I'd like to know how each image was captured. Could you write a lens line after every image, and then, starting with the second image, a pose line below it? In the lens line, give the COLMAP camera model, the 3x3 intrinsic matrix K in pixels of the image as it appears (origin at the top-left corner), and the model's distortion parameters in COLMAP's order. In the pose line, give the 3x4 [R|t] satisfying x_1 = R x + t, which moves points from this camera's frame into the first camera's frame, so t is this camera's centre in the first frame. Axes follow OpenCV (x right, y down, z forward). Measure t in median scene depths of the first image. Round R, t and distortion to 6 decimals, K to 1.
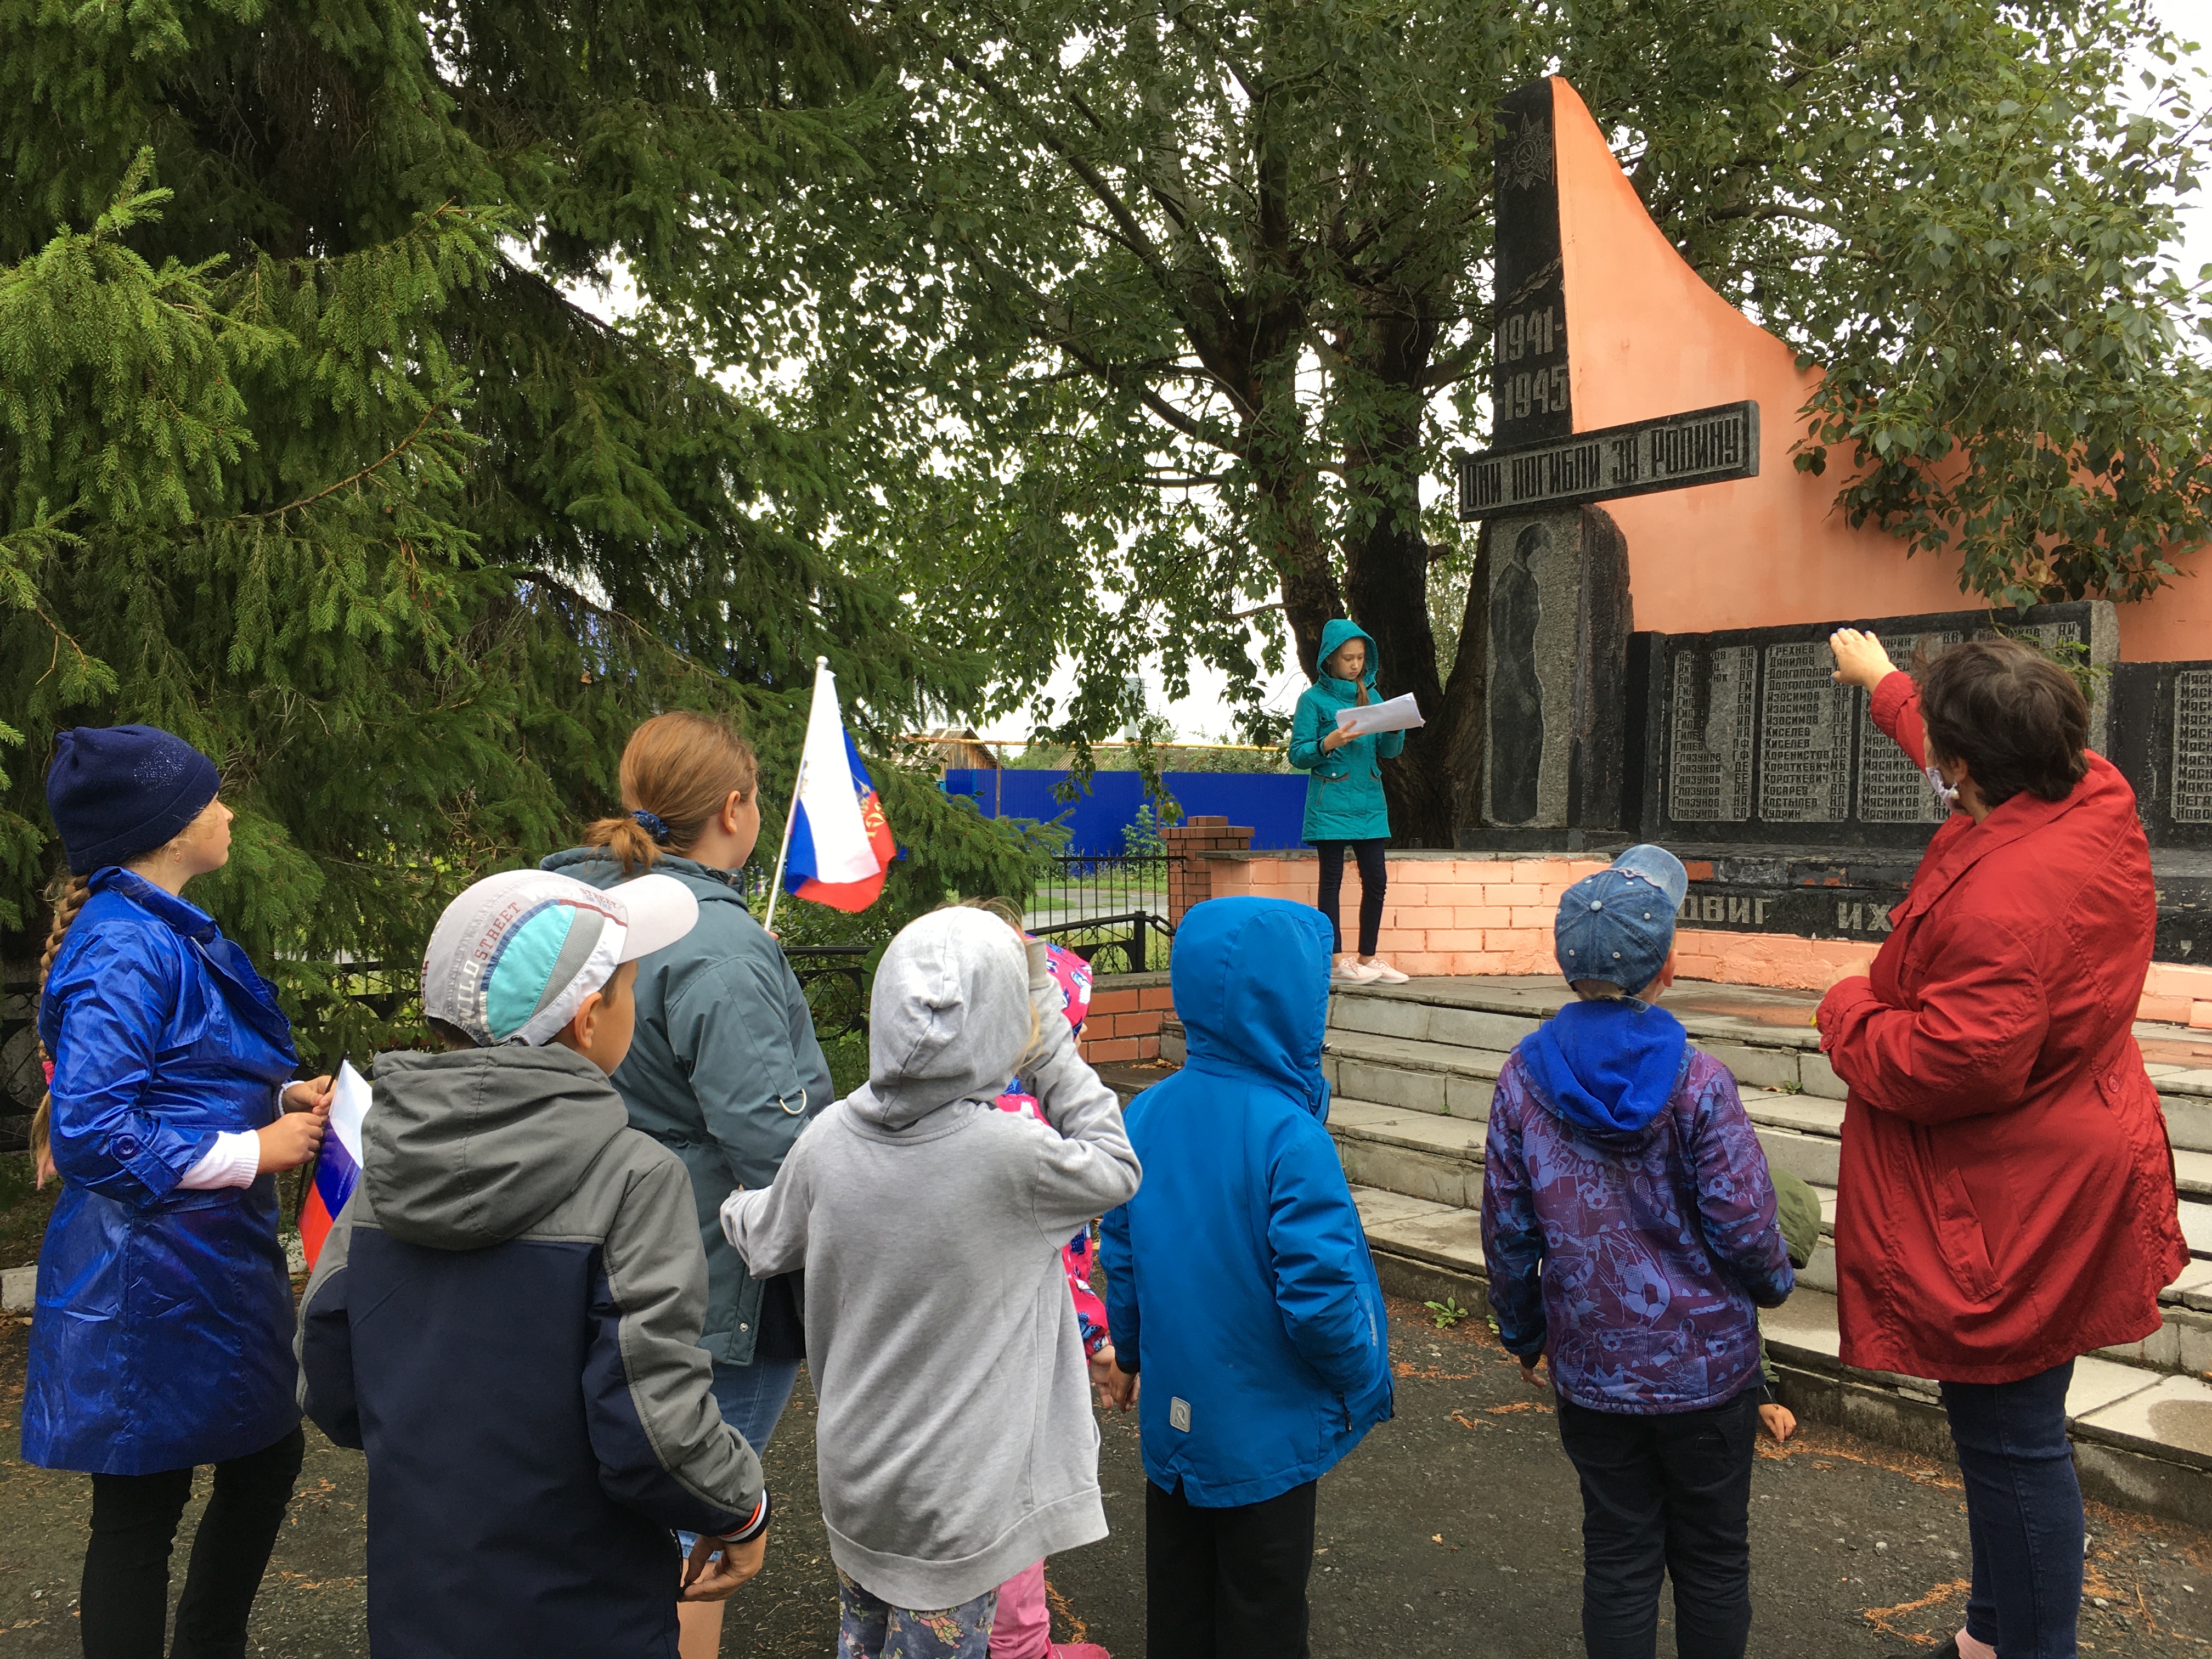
lens RADIAL K [[1883.6, 0, 1115.0], [0, 1883.6, 827.0], [0, 0, 1]] dist [0.071356, -0.102876]
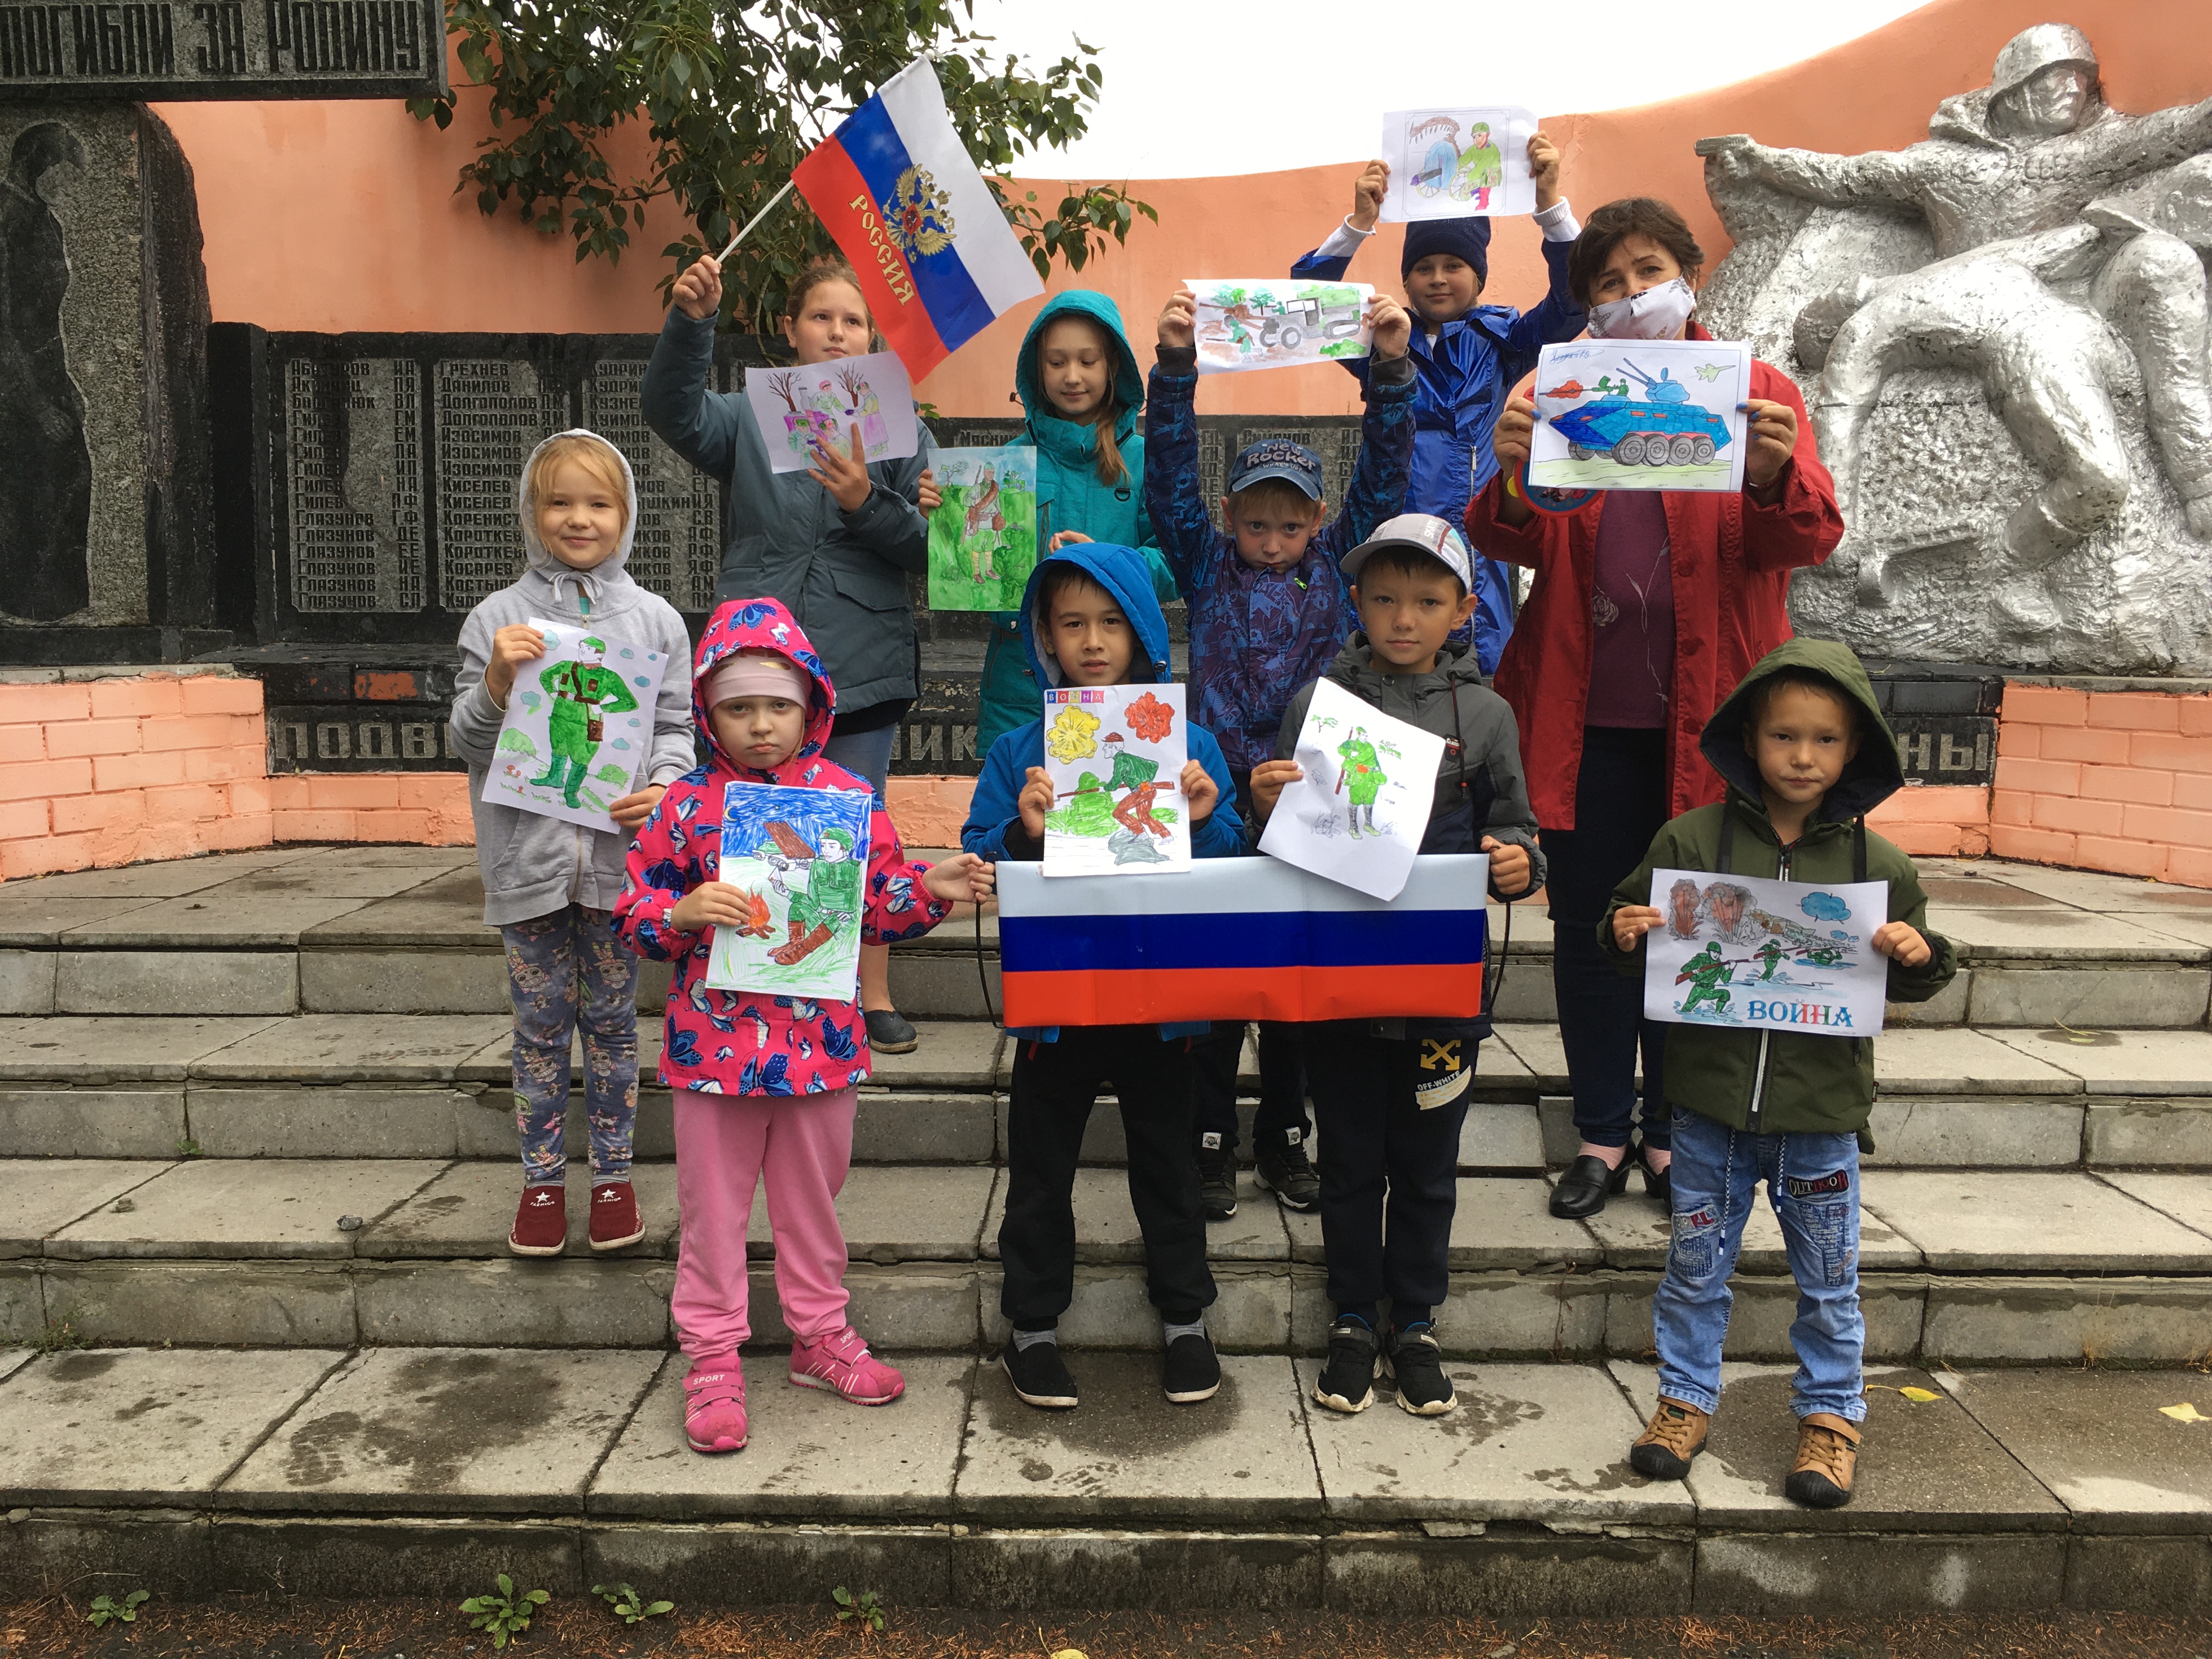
lens RADIAL K [[1883.6, 0, 1115.0], [0, 1883.6, 827.0], [0, 0, 1]] dist [0.071356, -0.102876]
pose [[0.635281, -0.099344, 0.765865, -0.053244], [0.013369, 0.992958, 0.117711, -0.003400], [-0.772166, -0.064540, 0.632135, 0.349119]]
